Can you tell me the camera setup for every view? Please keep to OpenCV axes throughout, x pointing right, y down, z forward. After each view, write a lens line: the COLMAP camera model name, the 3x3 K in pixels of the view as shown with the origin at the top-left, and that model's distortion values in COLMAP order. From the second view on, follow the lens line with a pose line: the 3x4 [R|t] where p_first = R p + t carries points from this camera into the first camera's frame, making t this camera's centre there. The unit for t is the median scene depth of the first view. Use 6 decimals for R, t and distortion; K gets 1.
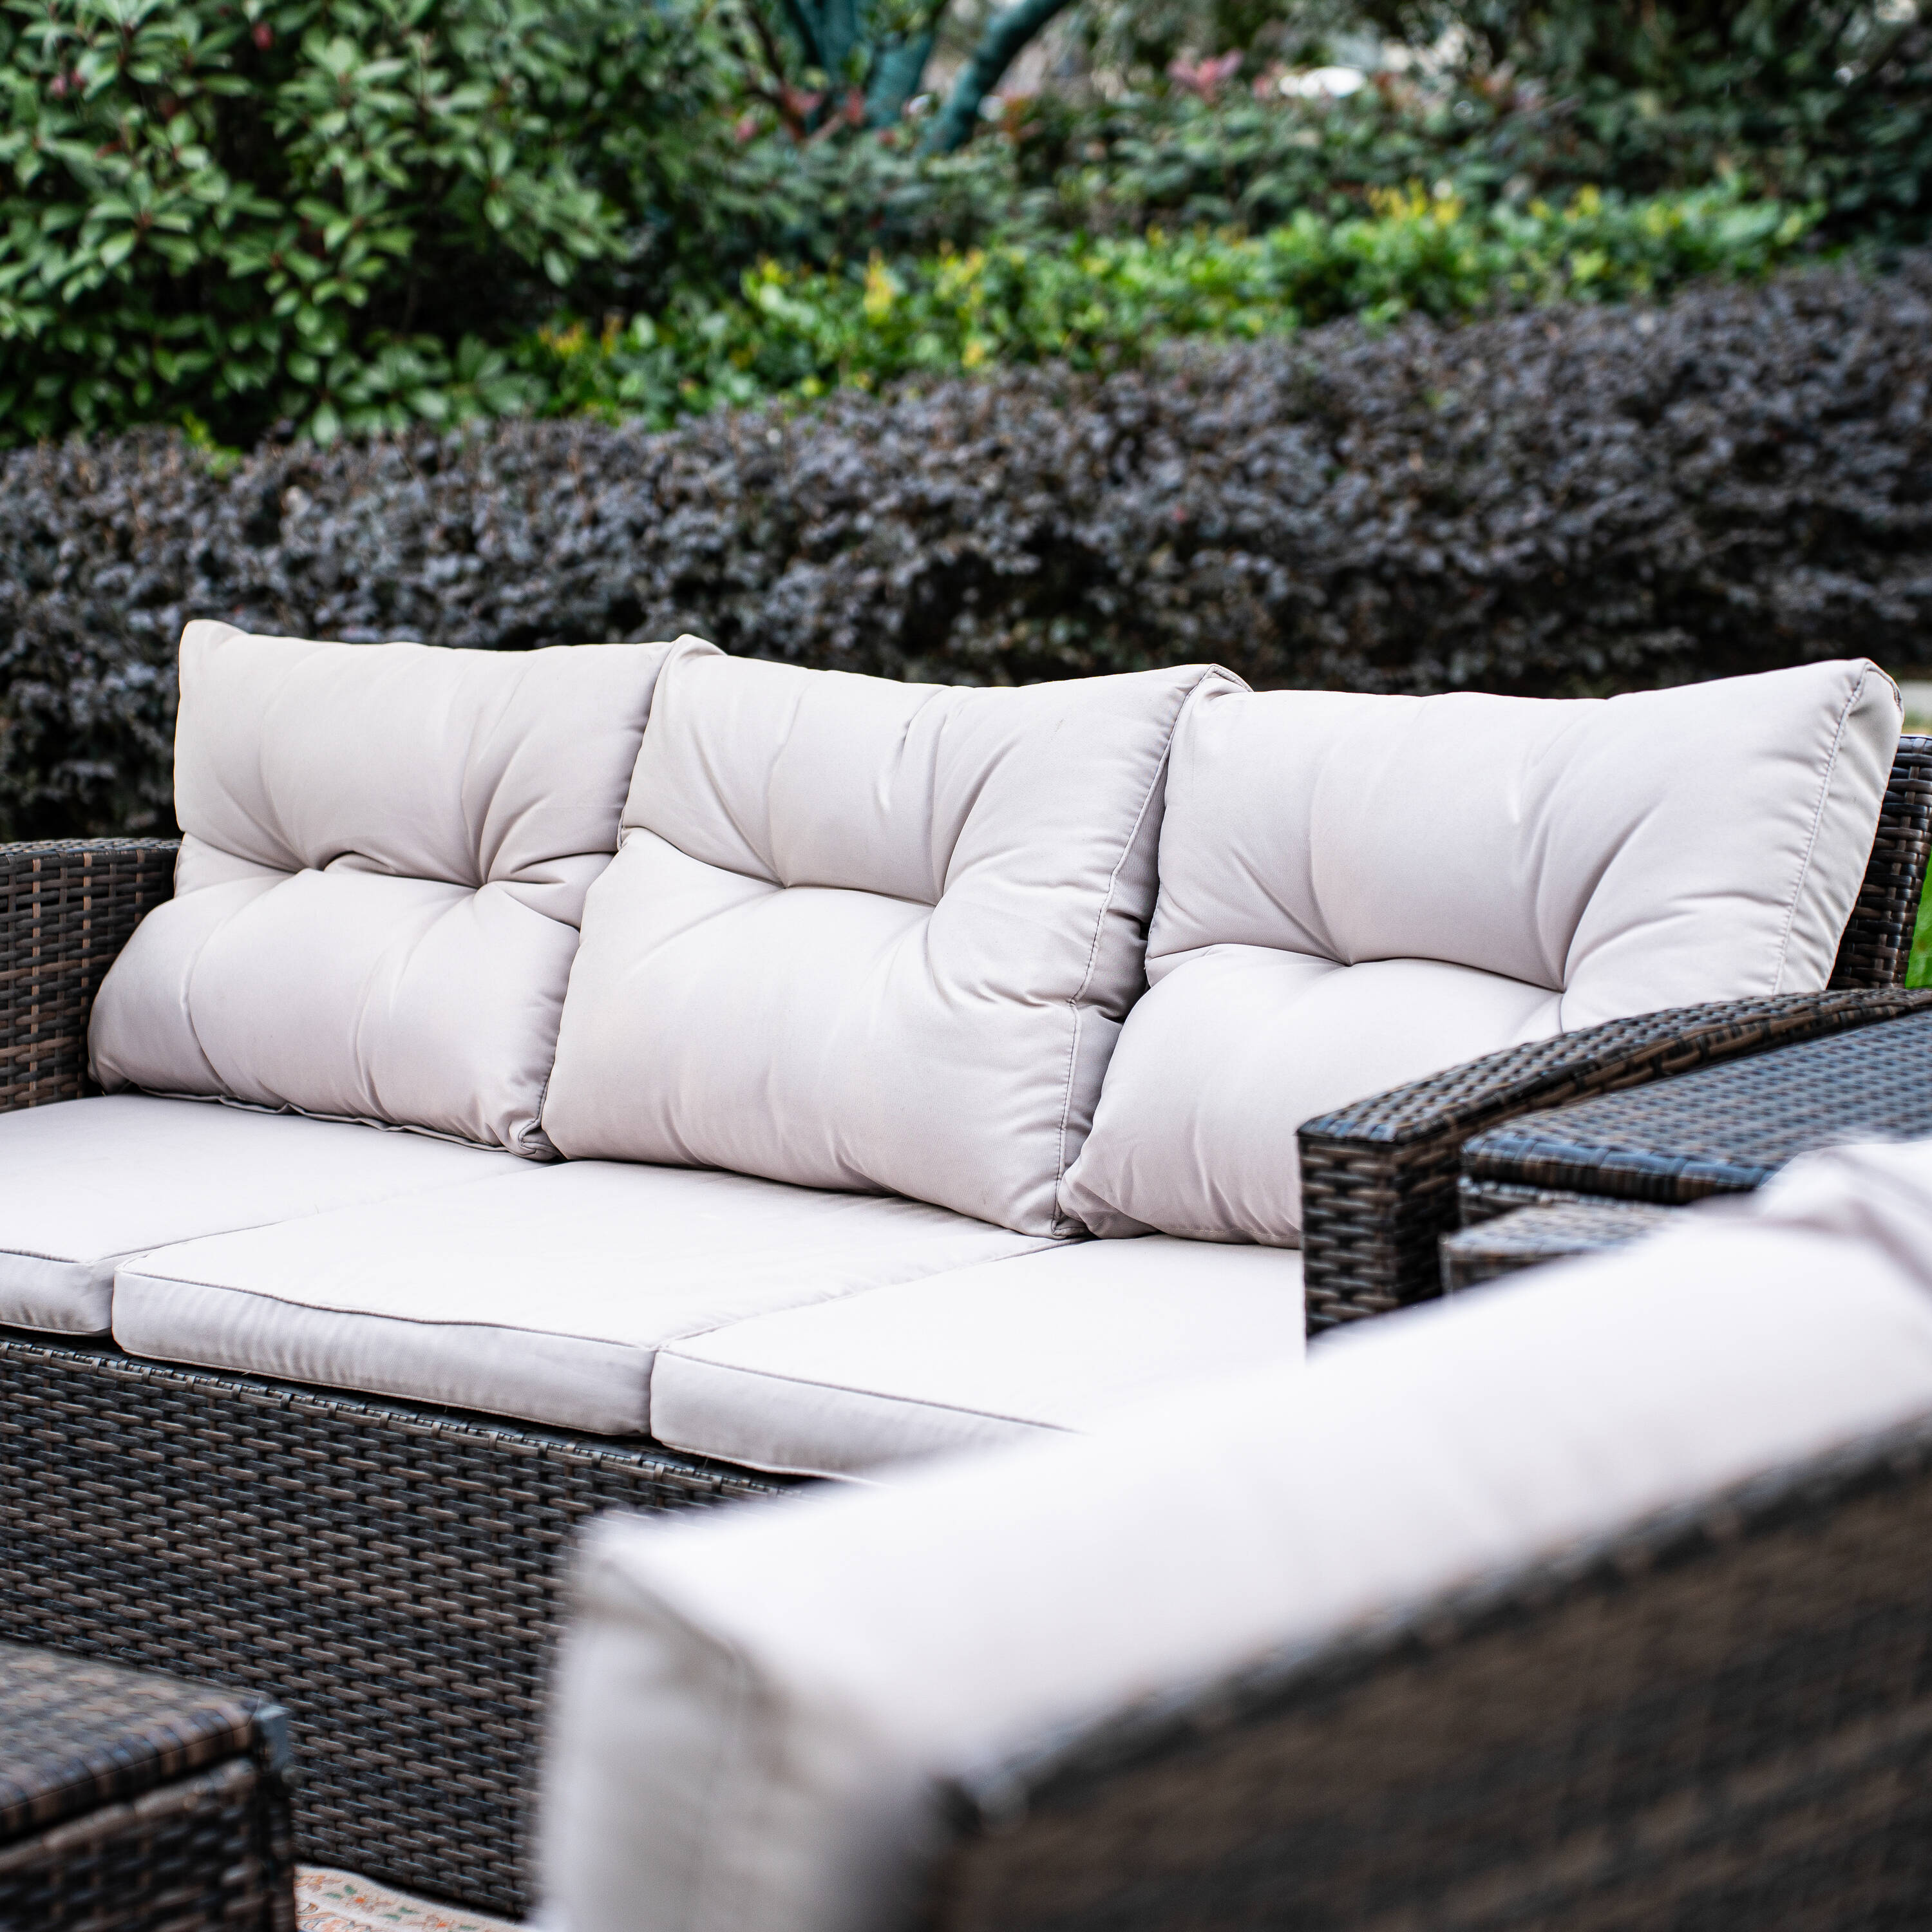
lens RADIAL K [[5716.1, 0, 966.0], [0, 5716.1, 966.0], [0, 0, 1]] dist [-0.015768, -0.022847]
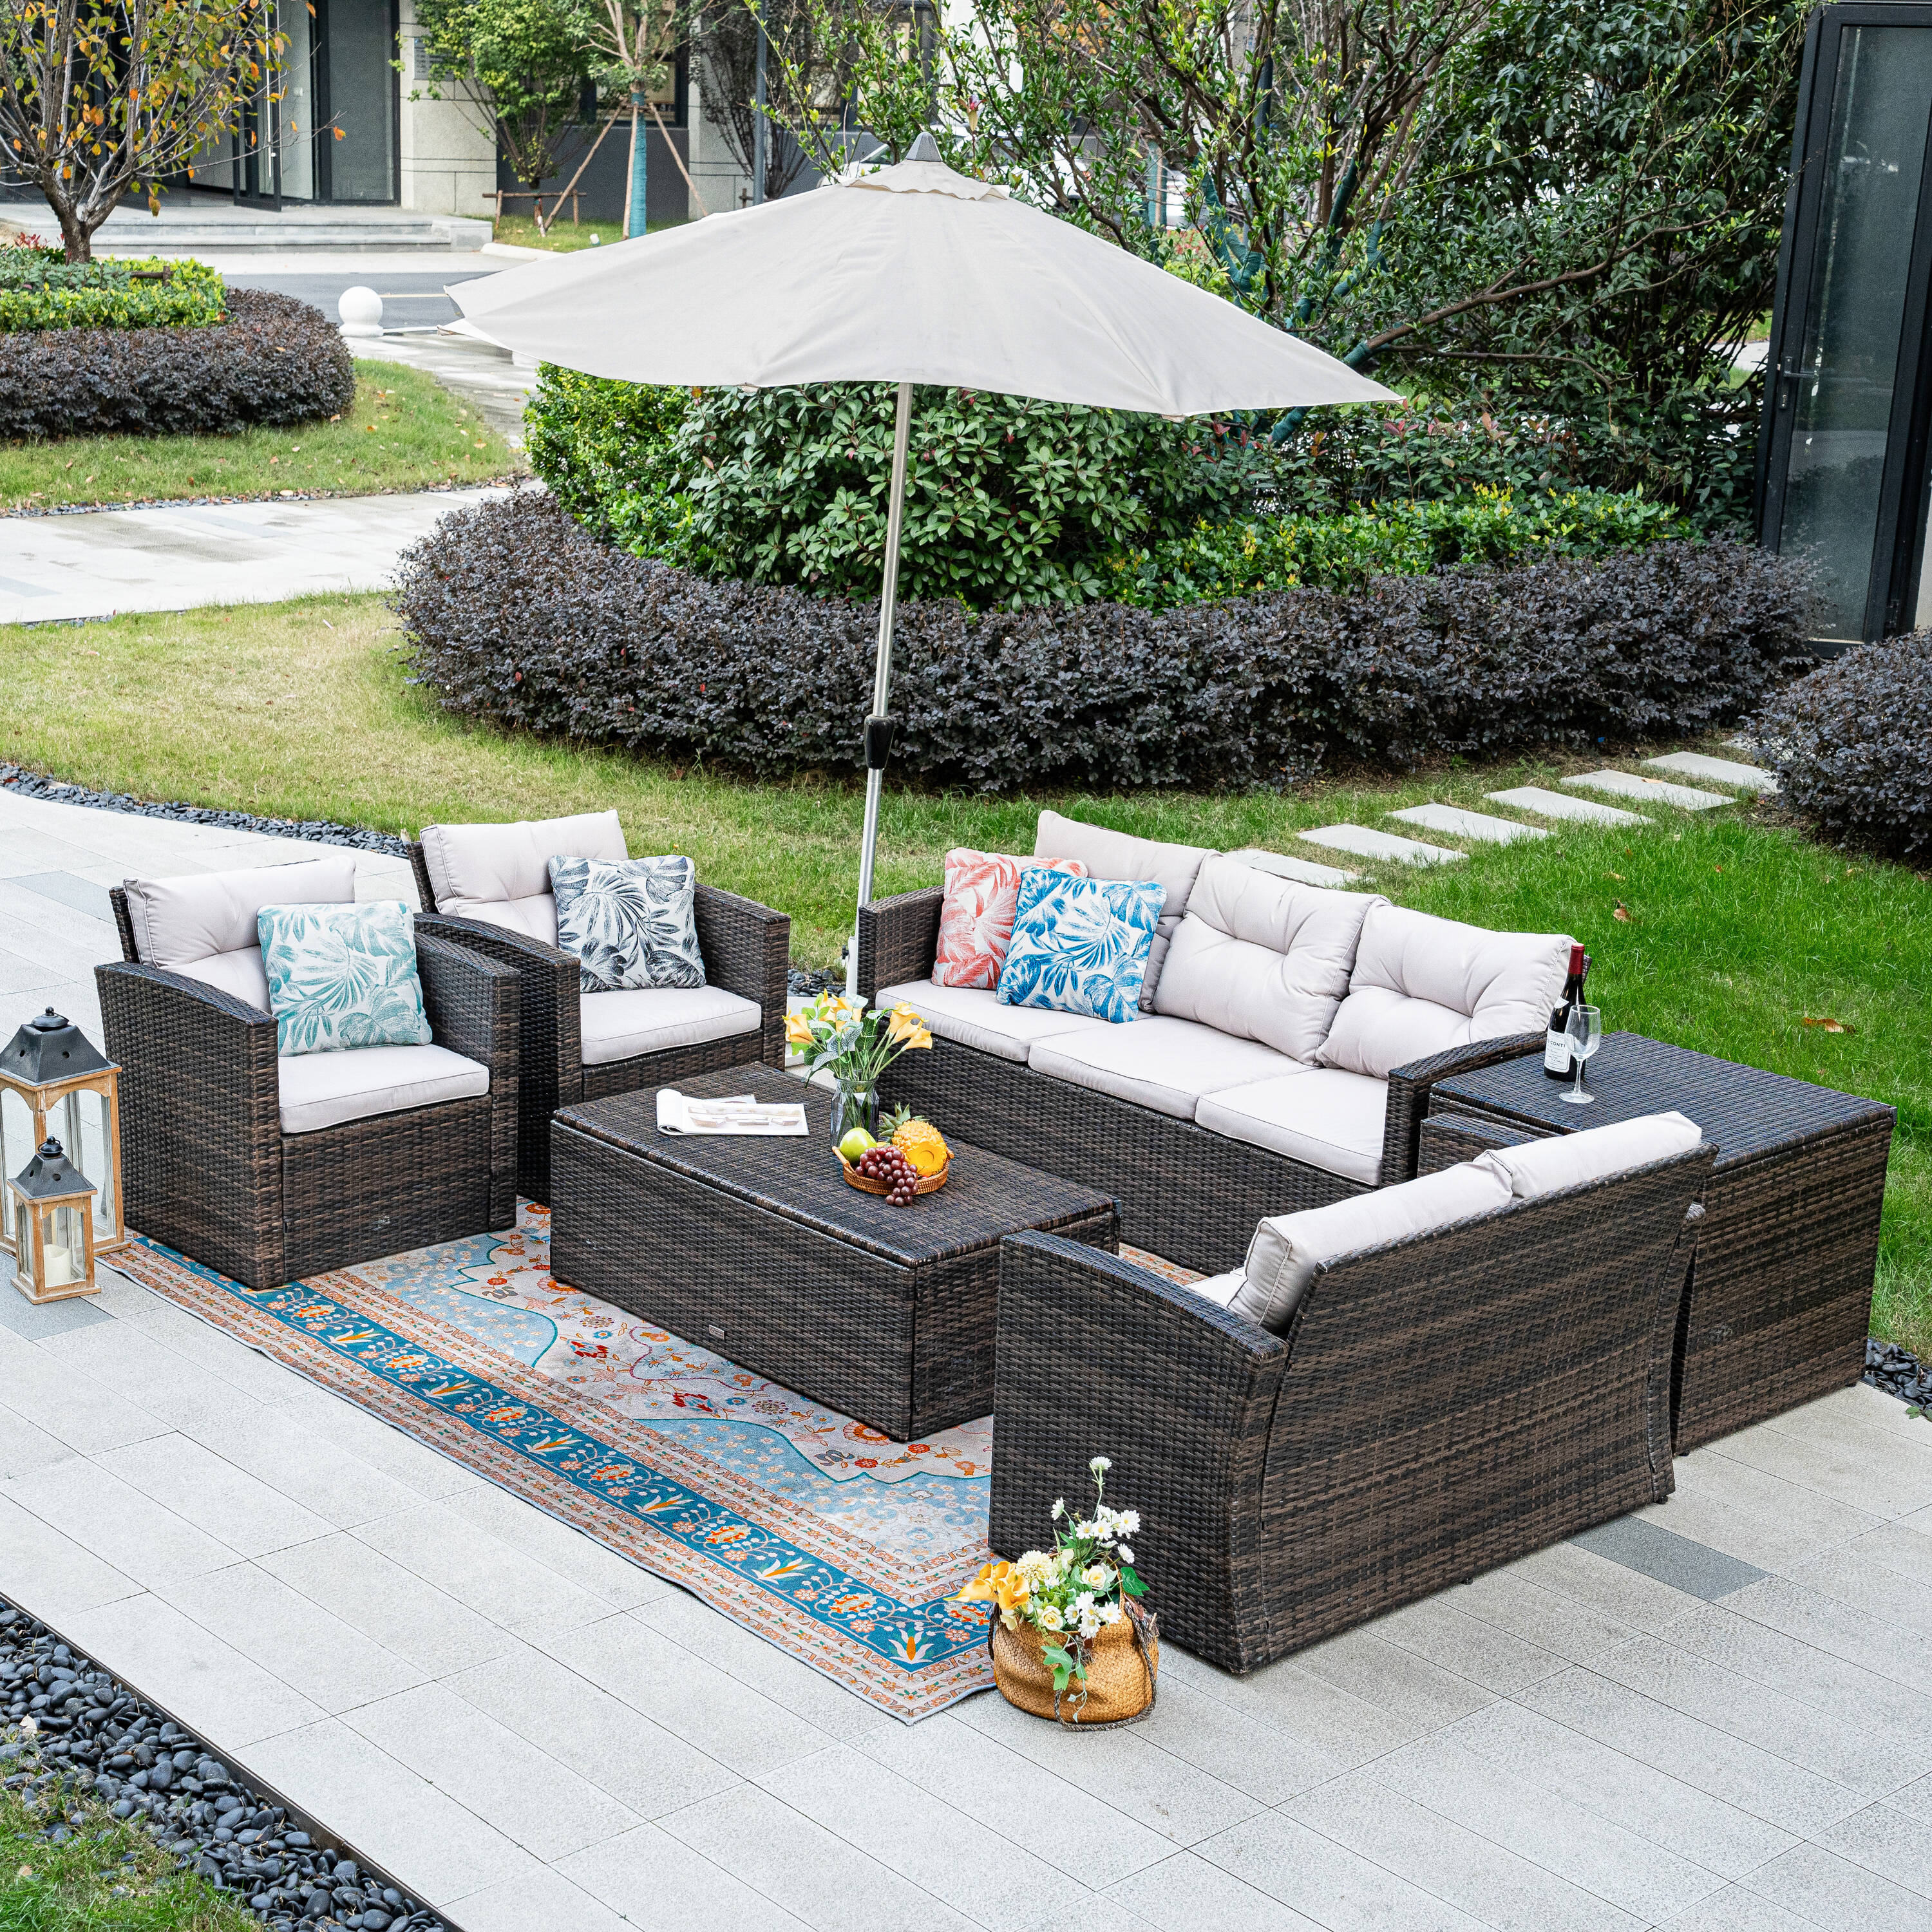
lens RADIAL K [[3357.1, 0, 966.0], [0, 3357.1, 966.0], [0, 0, 1]] dist [-0.495212, -0.236301]
pose [[0.991060, 0.117030, -0.064060, -0.027501], [-0.111169, 0.989855, 0.088479, -0.065340], [0.073765, -0.080567, 0.994016, -0.381250]]
